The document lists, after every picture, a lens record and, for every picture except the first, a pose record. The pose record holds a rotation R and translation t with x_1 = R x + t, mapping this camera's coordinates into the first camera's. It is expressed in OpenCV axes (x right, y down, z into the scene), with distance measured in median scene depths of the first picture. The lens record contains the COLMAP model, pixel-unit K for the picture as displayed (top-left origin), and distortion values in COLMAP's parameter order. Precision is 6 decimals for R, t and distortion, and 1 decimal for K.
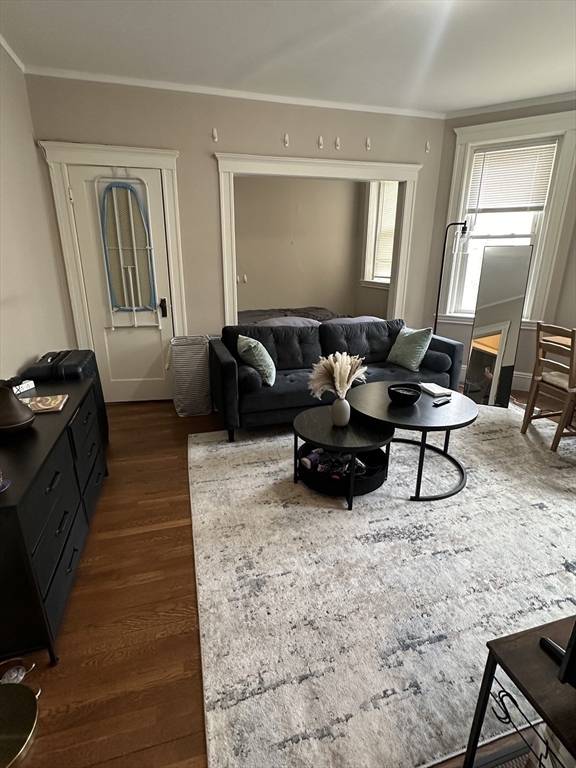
lens RADIAL K [[386.9, 0, 284.0], [0, 386.9, 380.9], [0, 0, 1]] dist [-0.000470, -0.001259]
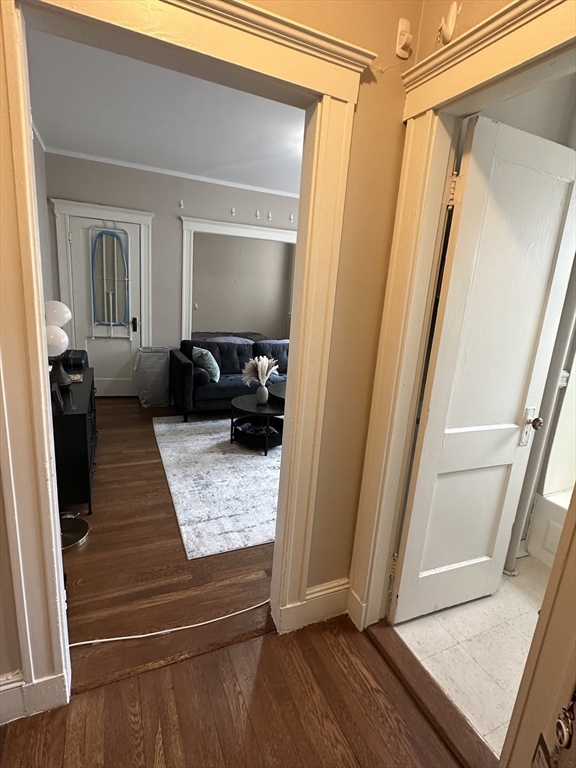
lens RADIAL K [[386.9, 0, 285.3], [0, 386.9, 381.6], [0, 0, 1]] dist [-0.000470, -0.001259]
pose [[0.987549, 0.033592, 0.153682, -0.001614], [-0.022005, 0.996828, -0.076483, 0.114226], [-0.155764, 0.072149, 0.985156, -0.437412]]
